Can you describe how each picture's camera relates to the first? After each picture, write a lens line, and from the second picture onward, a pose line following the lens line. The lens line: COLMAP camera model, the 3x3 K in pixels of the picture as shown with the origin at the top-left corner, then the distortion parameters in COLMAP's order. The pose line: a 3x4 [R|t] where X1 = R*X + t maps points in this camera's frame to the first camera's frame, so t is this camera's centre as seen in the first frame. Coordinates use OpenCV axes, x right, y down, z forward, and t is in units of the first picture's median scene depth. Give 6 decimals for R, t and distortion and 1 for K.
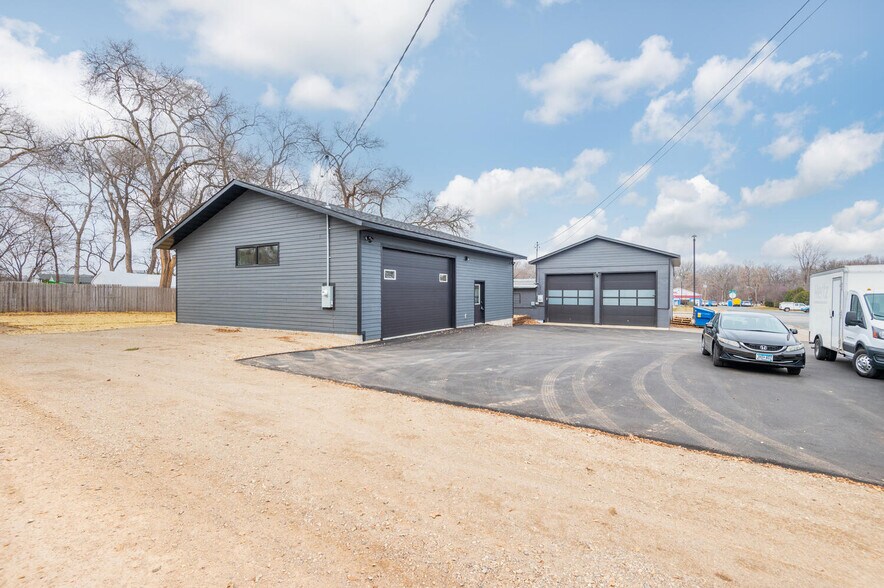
lens RADIAL K [[405.3, 0, 442.0], [0, 405.3, 294.0], [0, 0, 1]] dist [-0.000592, -0.000739]
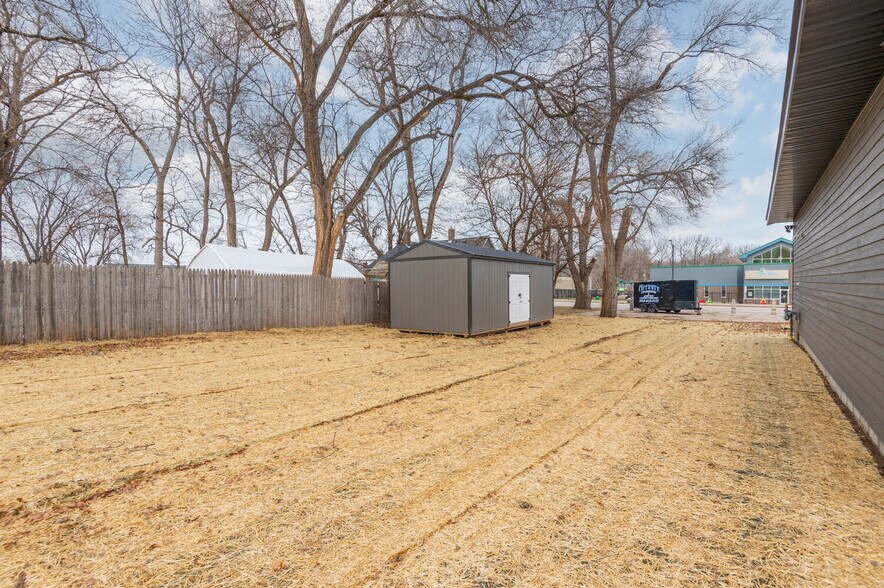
lens RADIAL K [[405.3, 0, 442.0], [0, 405.3, 294.0], [0, 0, 1]] dist [-0.000592, -0.000739]
pose [[0.994810, -0.006225, -0.101560, -0.486600], [0.008415, 0.999741, 0.021142, -0.003921], [0.101402, -0.021887, 0.994605, 0.516289]]
